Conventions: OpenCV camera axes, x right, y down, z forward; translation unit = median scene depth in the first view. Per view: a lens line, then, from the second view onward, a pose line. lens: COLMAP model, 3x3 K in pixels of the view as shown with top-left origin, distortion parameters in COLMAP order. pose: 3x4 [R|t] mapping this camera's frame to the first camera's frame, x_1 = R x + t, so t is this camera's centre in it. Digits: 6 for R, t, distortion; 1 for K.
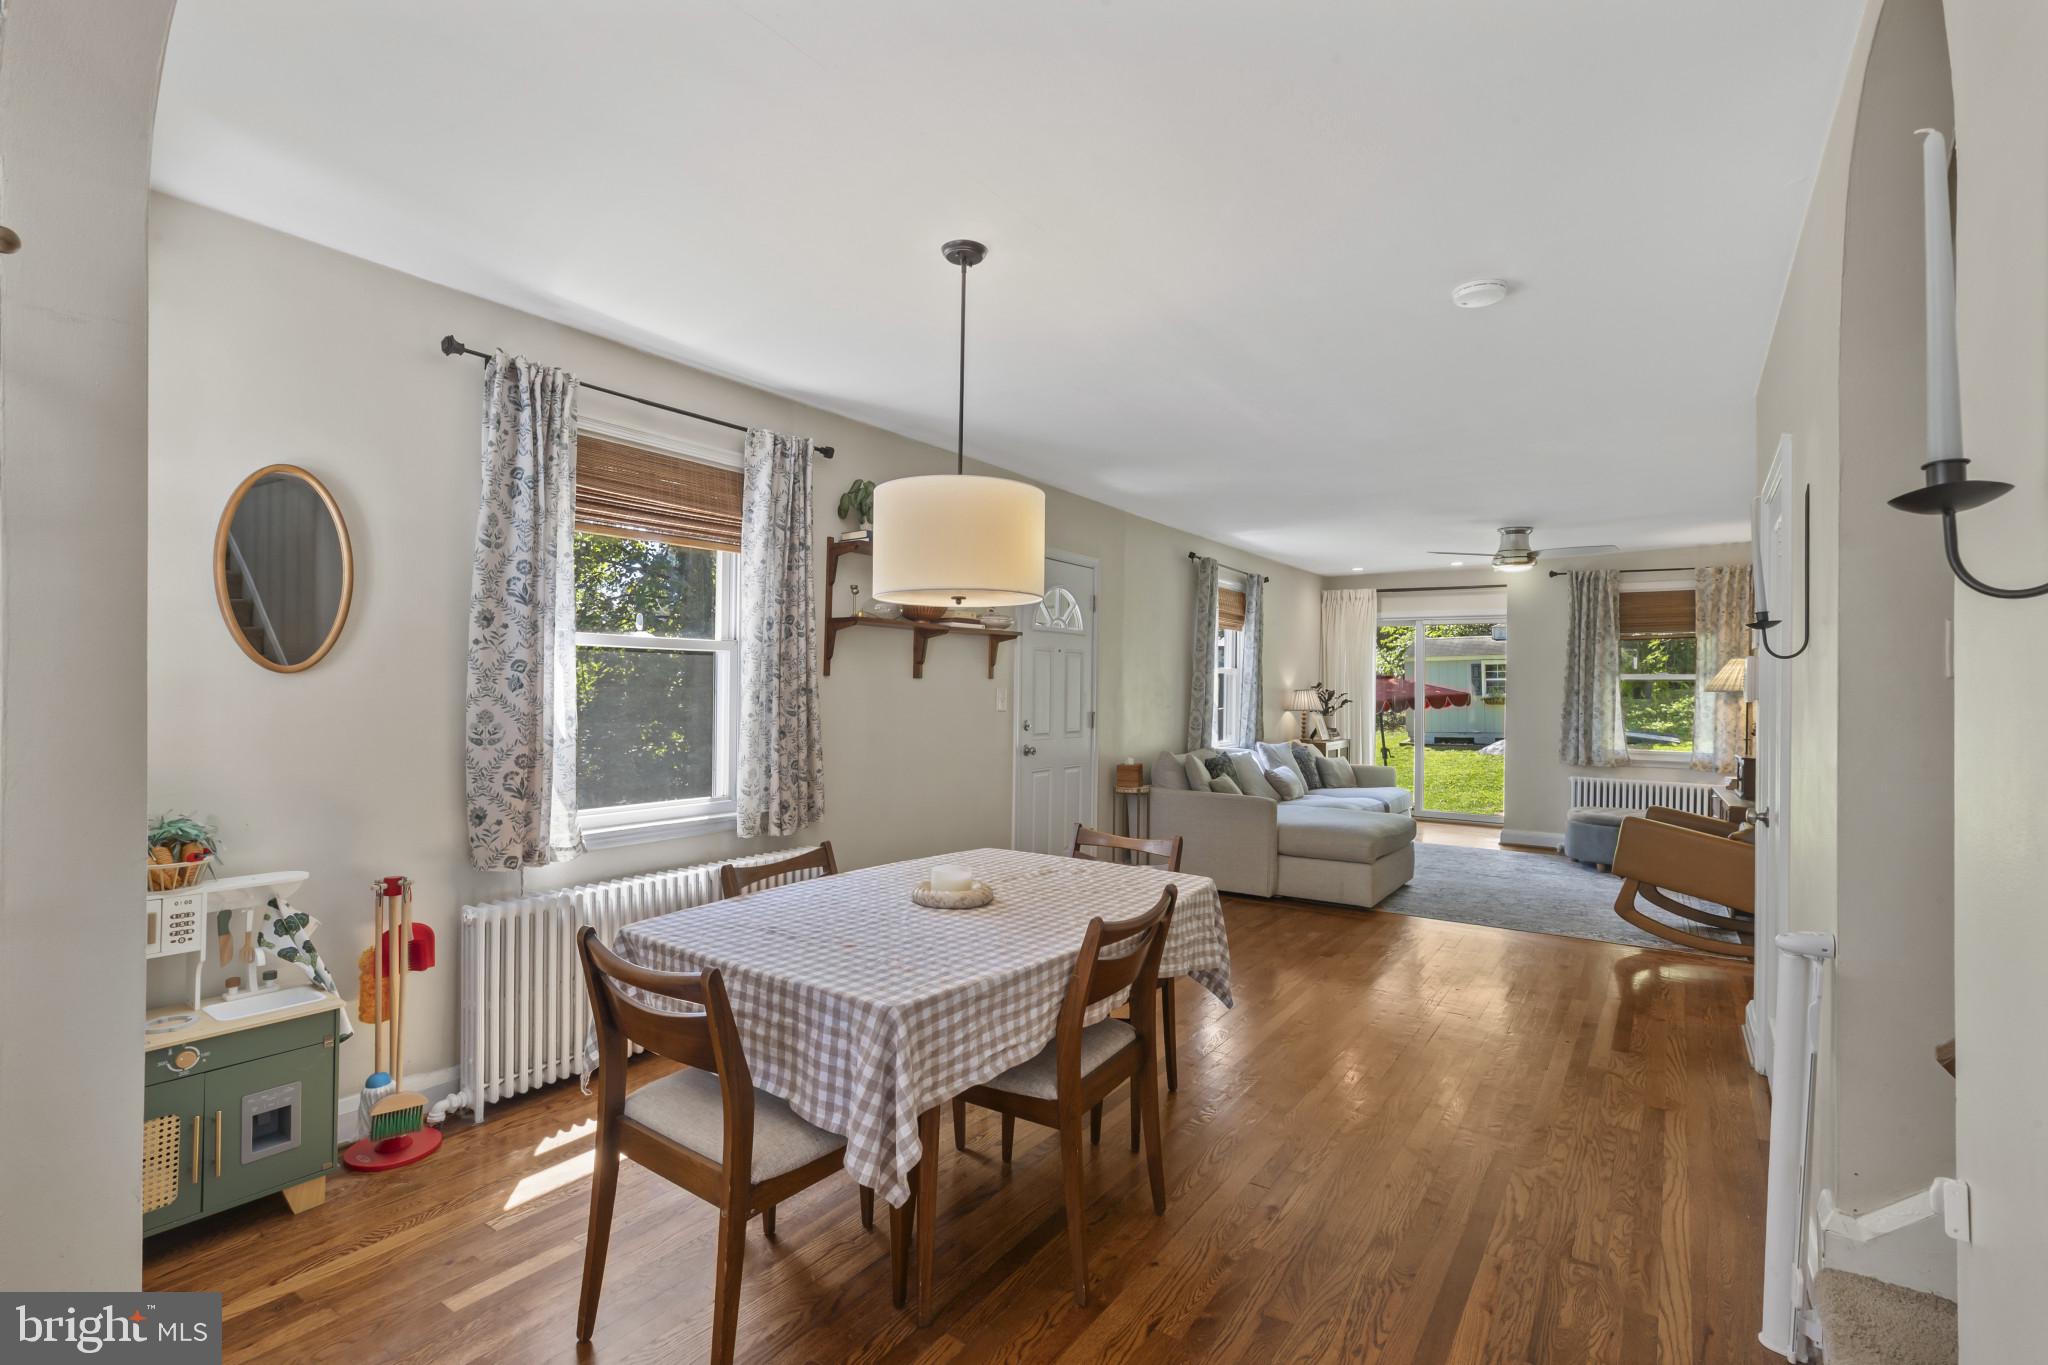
lens RADIAL K [[932.4, 0, 1028.6], [0, 932.4, 690.1], [0, 0, 1]] dist [0.003283, 0.000134]
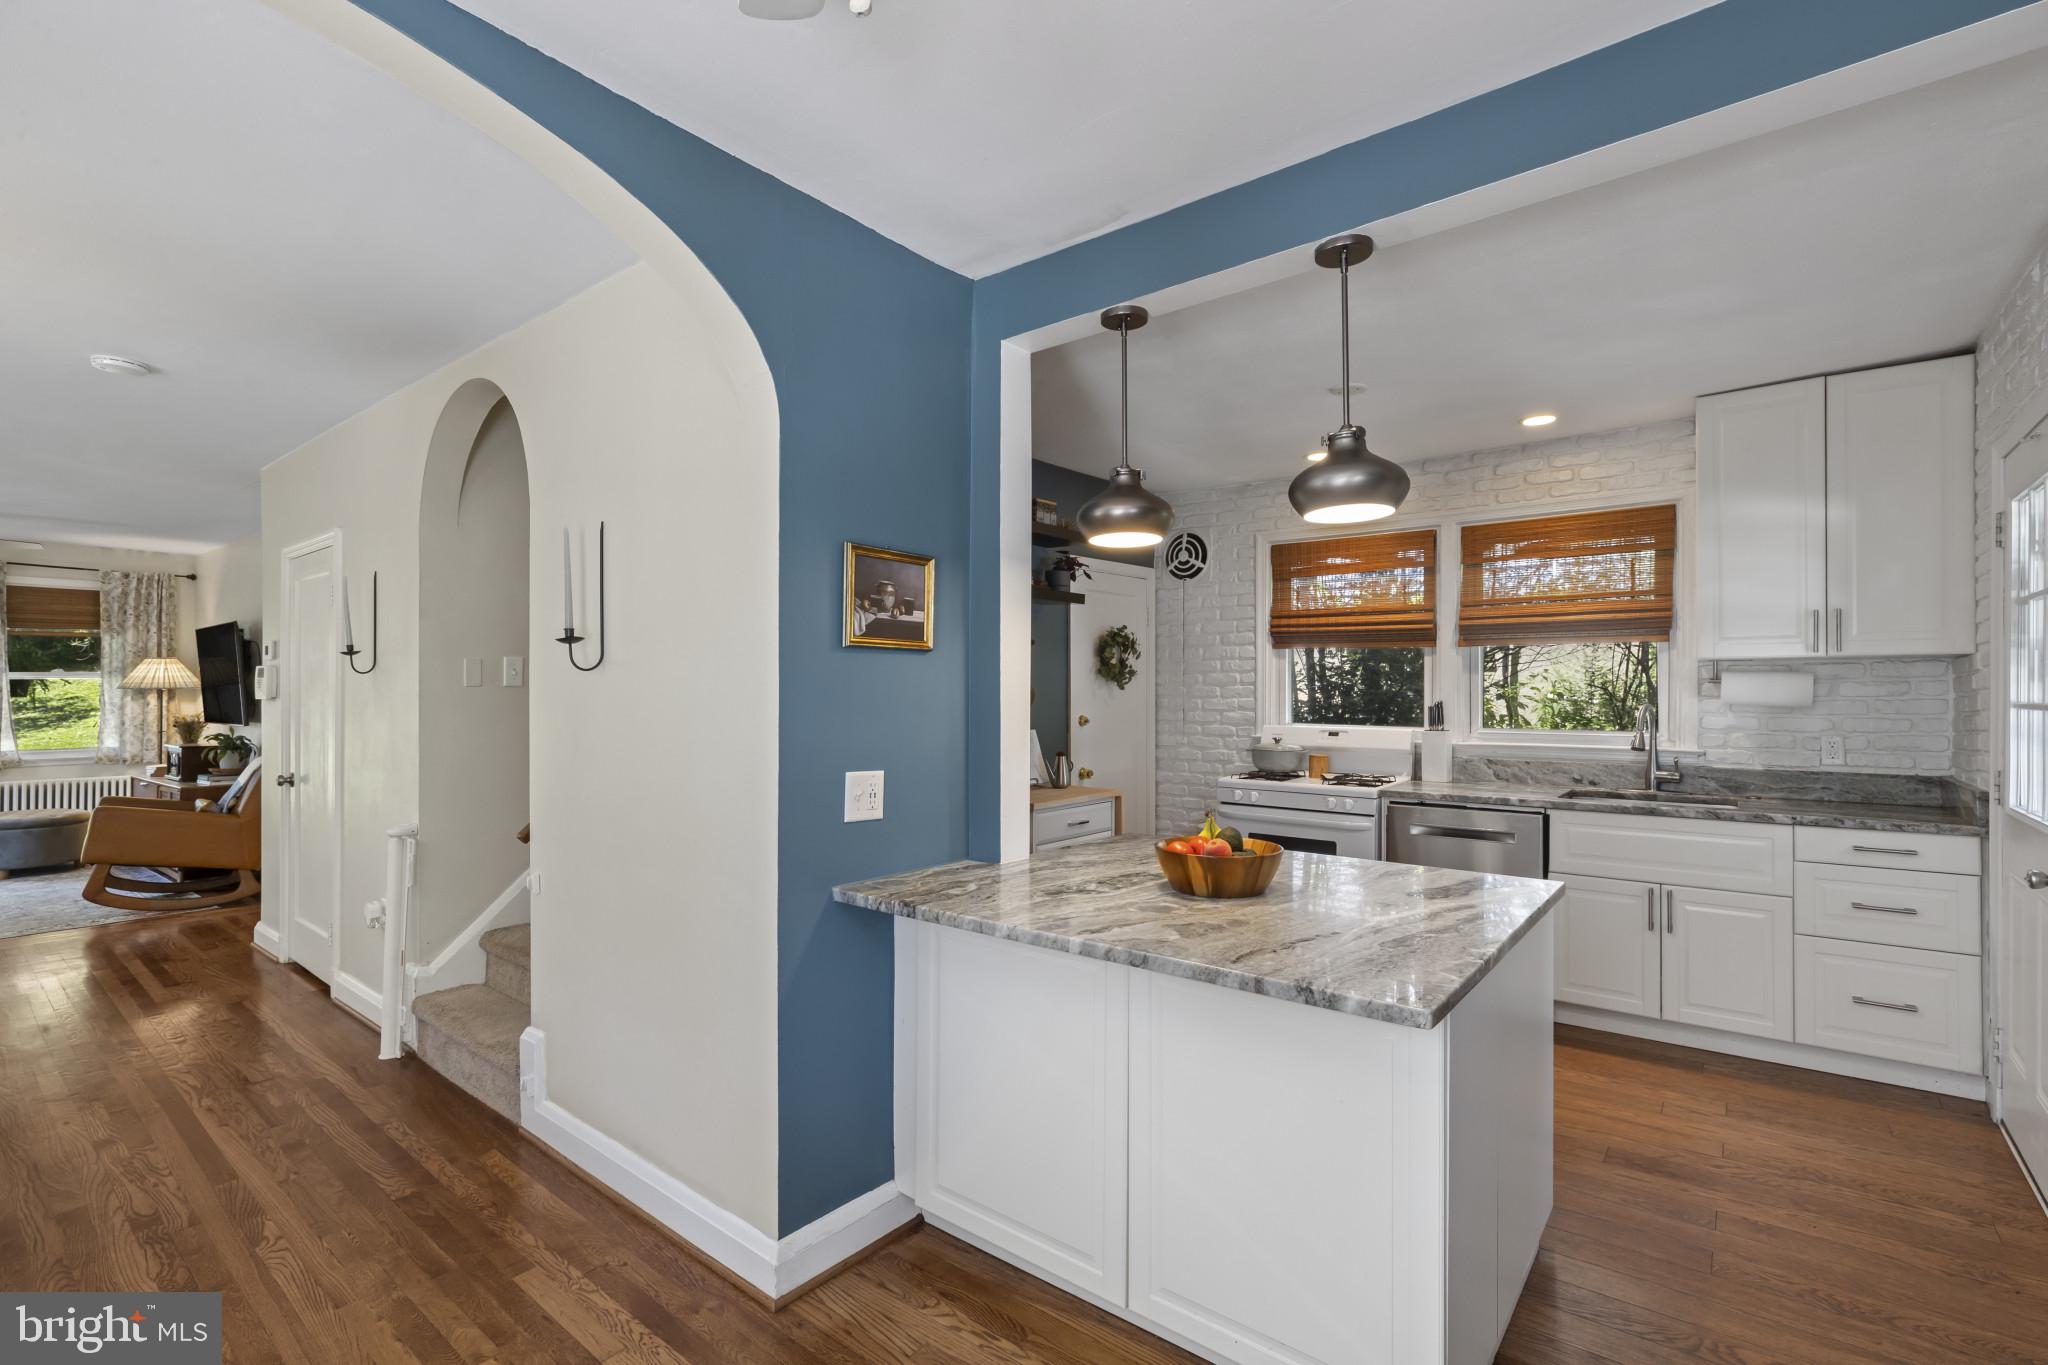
lens RADIAL K [[932.4, 0, 1026.5], [0, 932.4, 689.3], [0, 0, 1]] dist [0.003283, 0.000134]
pose [[0.065395, -0.008510, 0.997823, -0.264857], [0.000268, 0.999964, 0.008511, -0.006576], [-0.997859, -0.000289, 0.065395, -0.100385]]
